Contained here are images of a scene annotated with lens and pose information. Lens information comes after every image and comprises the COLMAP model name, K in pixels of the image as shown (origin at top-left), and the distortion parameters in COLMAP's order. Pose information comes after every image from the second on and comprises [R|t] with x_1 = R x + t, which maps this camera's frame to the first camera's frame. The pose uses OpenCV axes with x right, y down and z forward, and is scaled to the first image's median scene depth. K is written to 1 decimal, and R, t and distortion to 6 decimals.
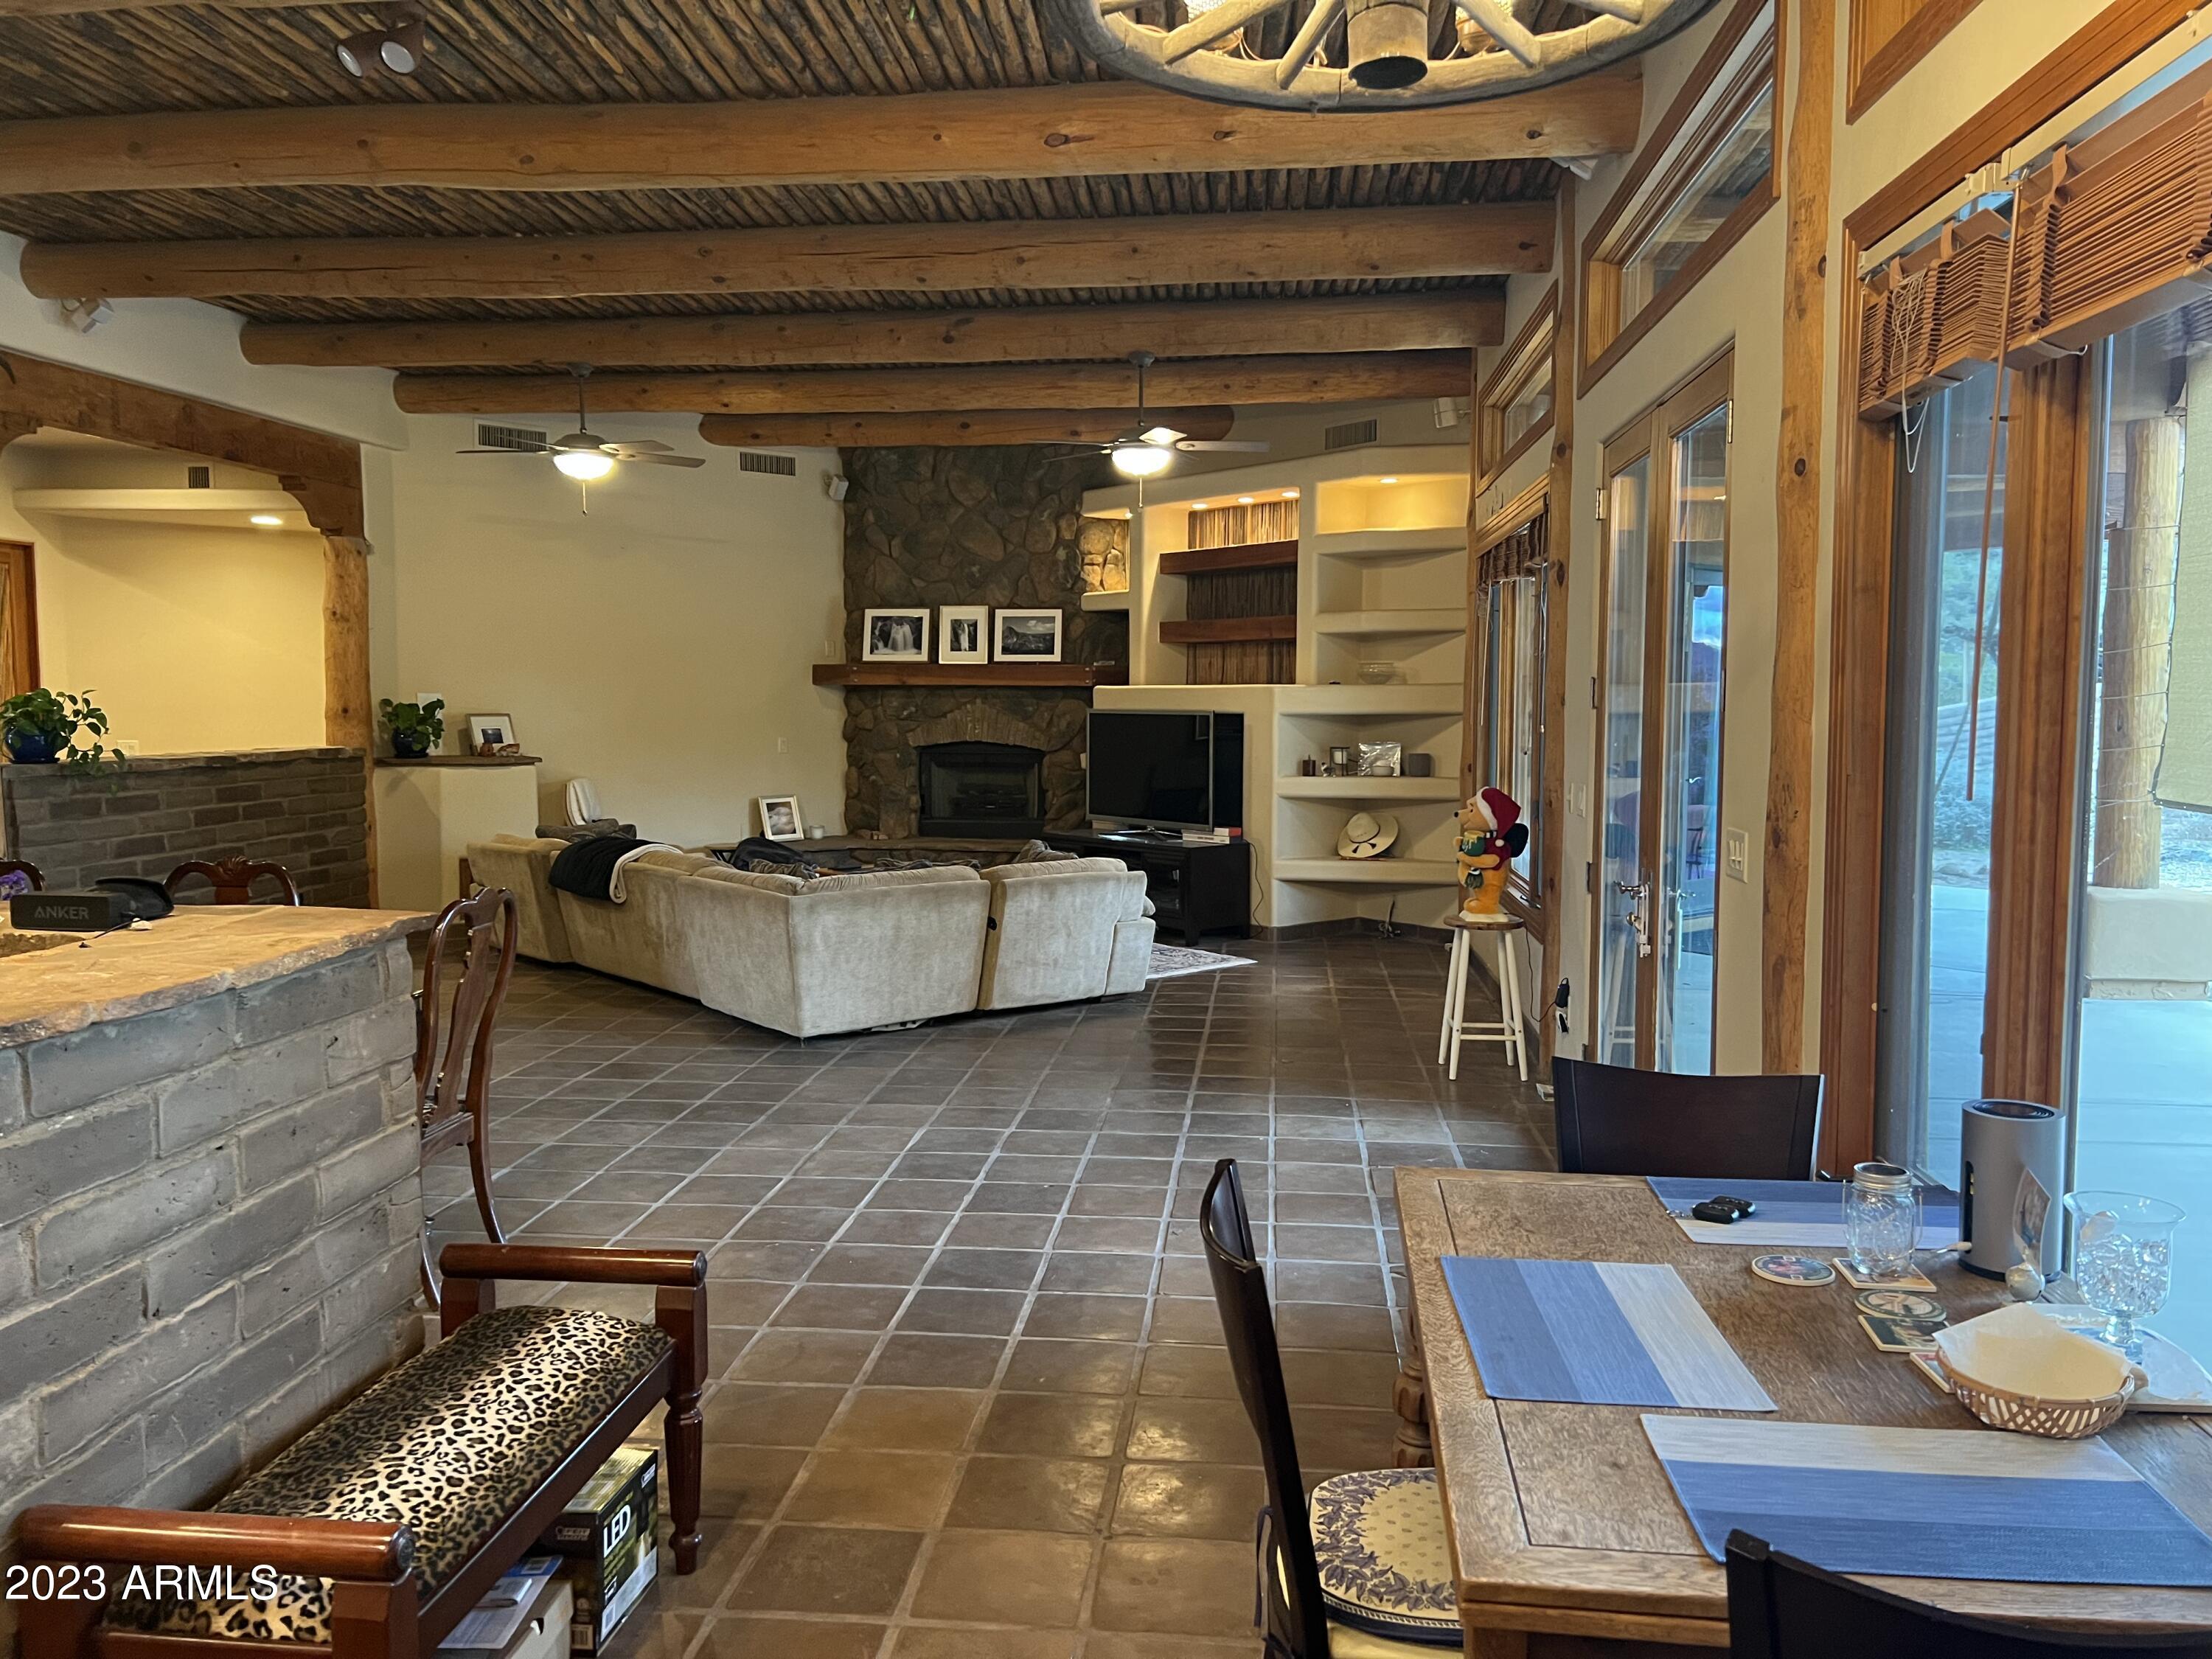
lens RADIAL K [[1660.6, 0, 1109.0], [0, 1660.6, 830.7], [0, 0, 1]] dist [0.066106, -0.075160]
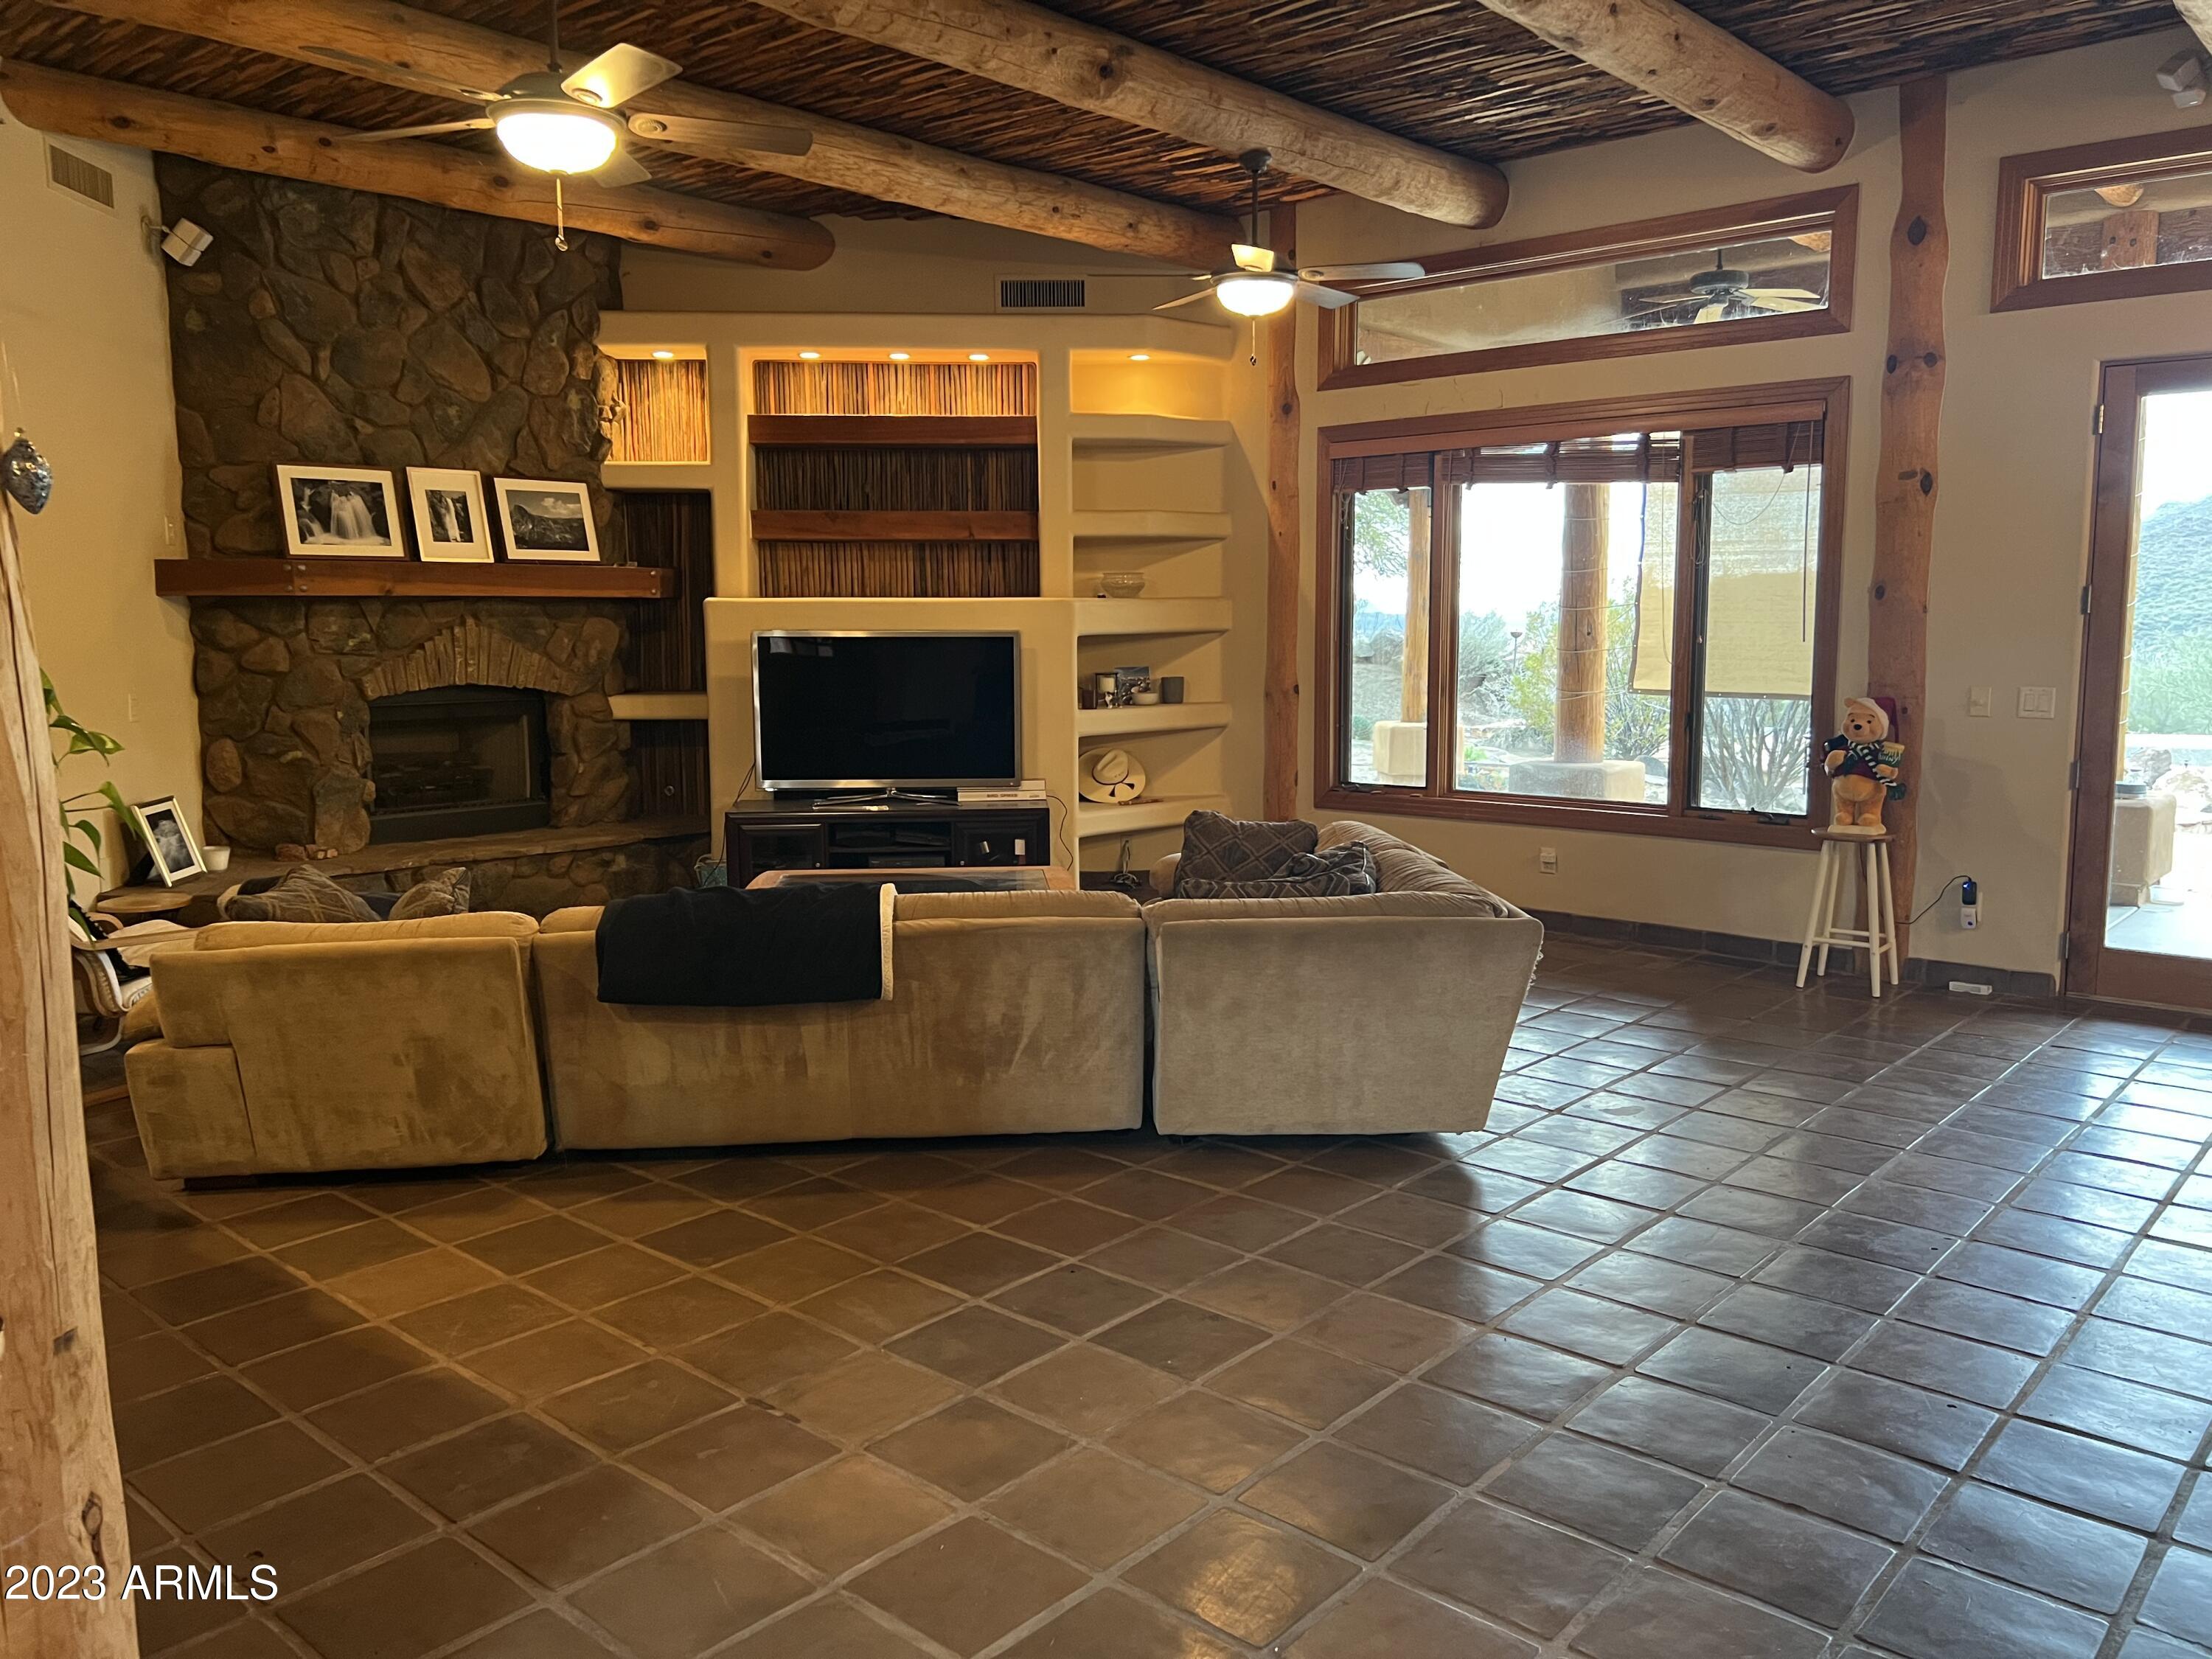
lens RADIAL K [[1660.6, 0, 1091.8], [0, 1660.6, 814.2], [0, 0, 1]] dist [0.066106, -0.075160]
pose [[0.588422, -0.102068, 0.802086, -0.562118], [0.072122, 0.994672, 0.073665, -0.042467], [-0.805331, 0.014502, 0.592648, 0.522534]]
